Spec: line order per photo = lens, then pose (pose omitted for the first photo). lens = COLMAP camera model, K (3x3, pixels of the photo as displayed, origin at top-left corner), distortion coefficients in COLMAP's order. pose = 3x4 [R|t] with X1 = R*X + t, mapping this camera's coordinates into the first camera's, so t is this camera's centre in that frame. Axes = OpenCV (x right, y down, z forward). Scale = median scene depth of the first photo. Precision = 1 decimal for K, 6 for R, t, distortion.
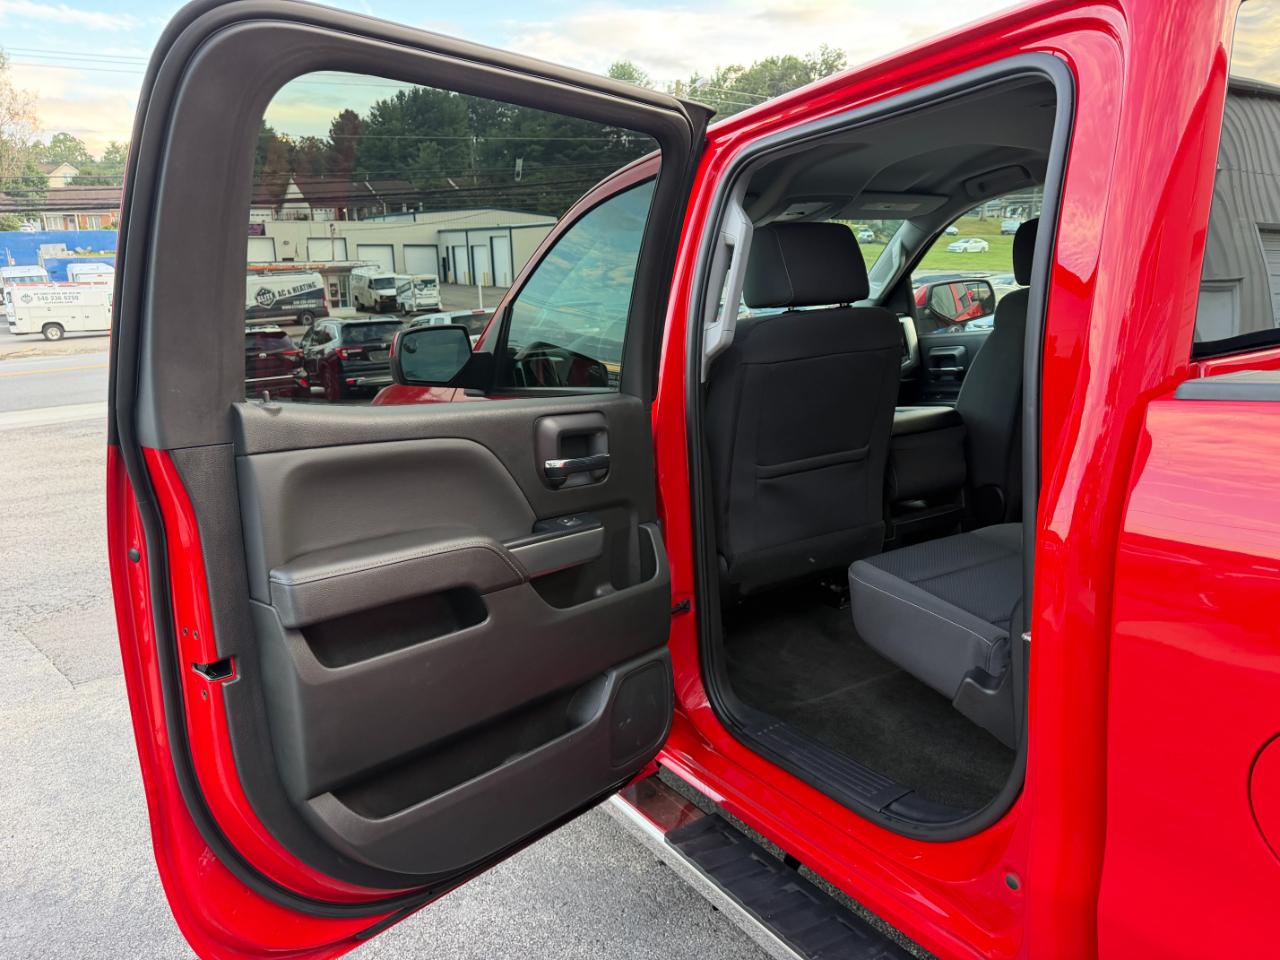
lens RADIAL K [[949.3, 0, 620.9], [0, 949.3, 484.0], [0, 0, 1]] dist [0.014086, -0.015783]
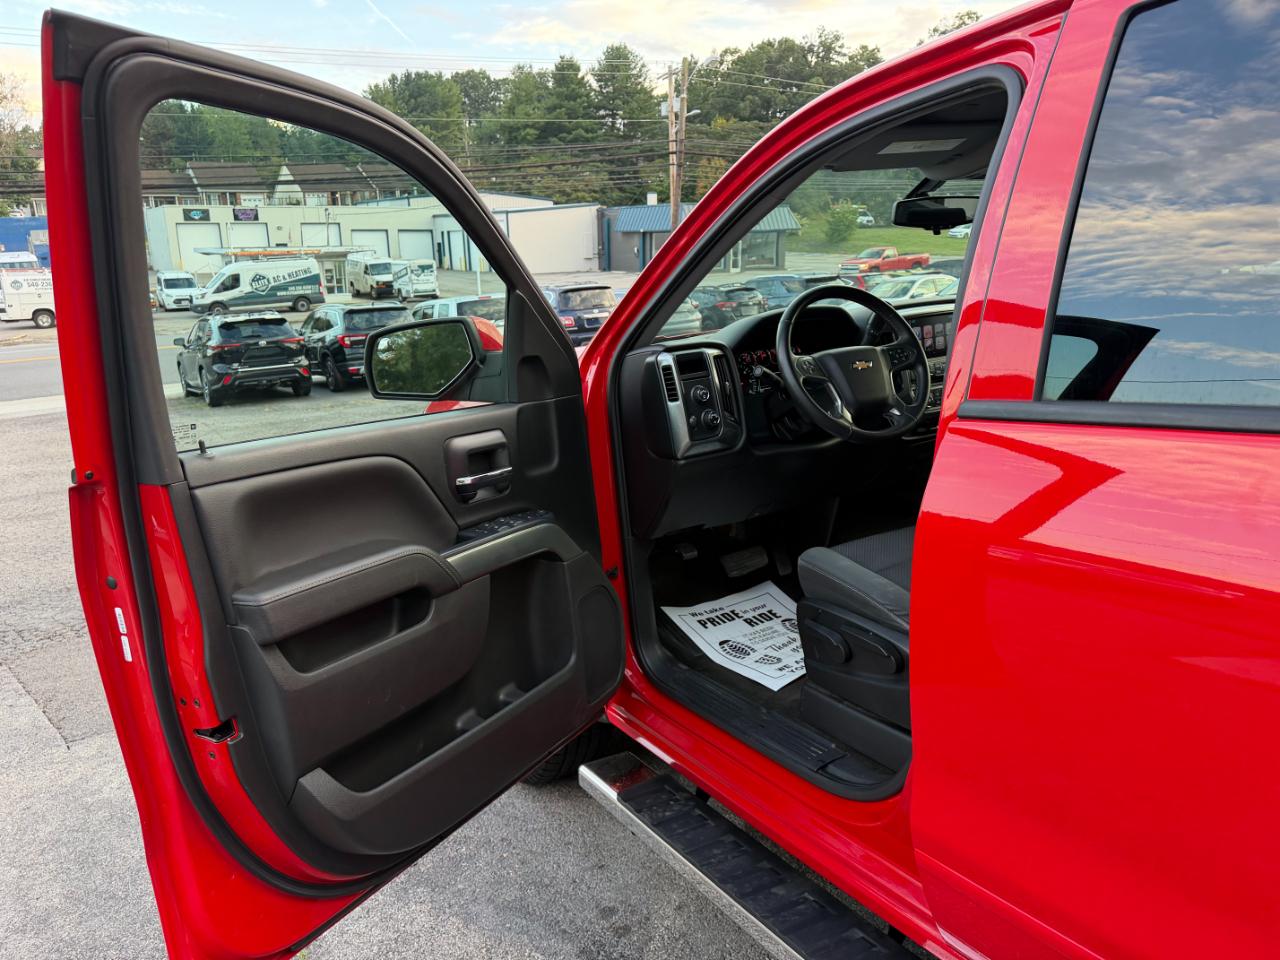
lens RADIAL K [[948.7, 0, 608.3], [0, 948.7, 482.8], [0, 0, 1]] dist [0.000885, 0.004457]
pose [[0.999996, -0.000723, -0.002816, -0.008179], [0.000760, 0.999916, 0.012930, -0.002190], [0.002807, -0.012932, 0.999912, 0.014290]]
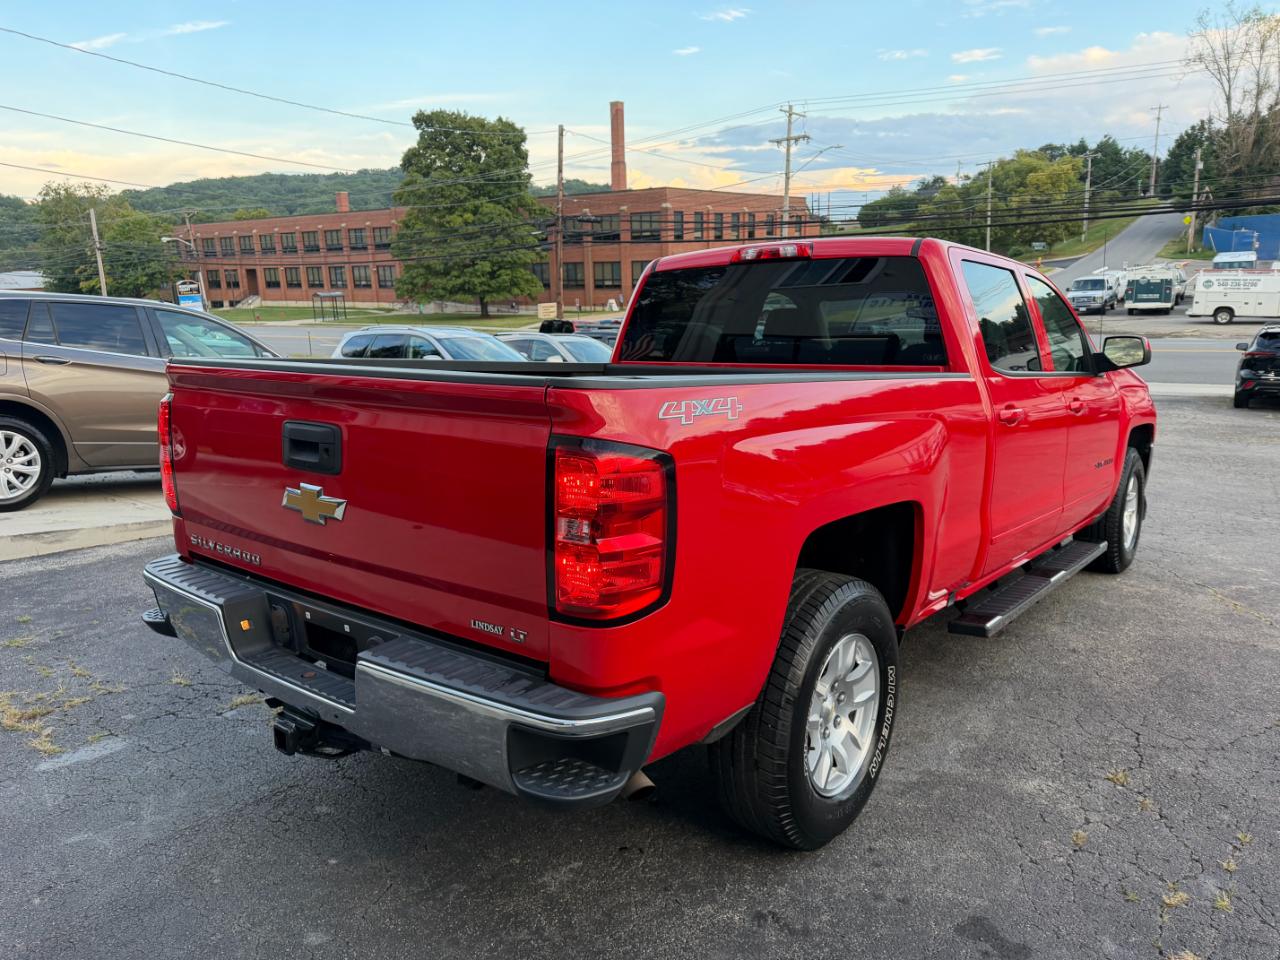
lens RADIAL K [[949.3, 0, 620.9], [0, 949.3, 484.0], [0, 0, 1]] dist [0.014086, -0.015783]
pose [[0.371034, 0.220091, -0.902160, 0.091159], [-0.197018, 0.968048, 0.155137, -0.005722], [0.907479, 0.120181, 0.402541, -0.011329]]
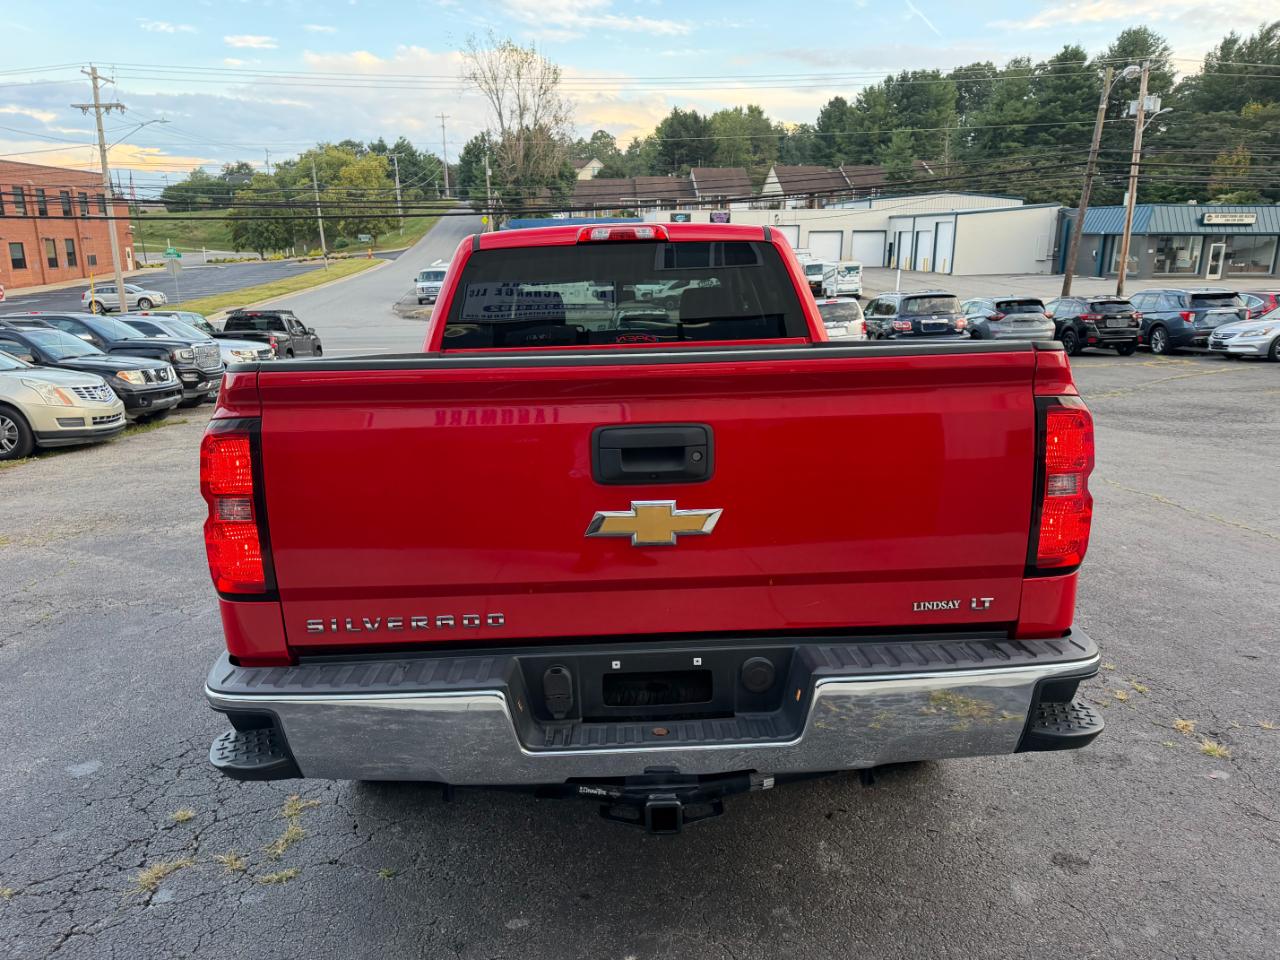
lens RADIAL K [[932.9, 0, 640.0], [0, 932.9, 480.0], [0, 0, 1]] dist [0.071980, -0.077251]
pose [[0.886242, 0.128092, -0.445161, 0.061140], [-0.119149, 0.991708, 0.048150, 0.001630], [0.447637, 0.010368, 0.894155, -0.038731]]
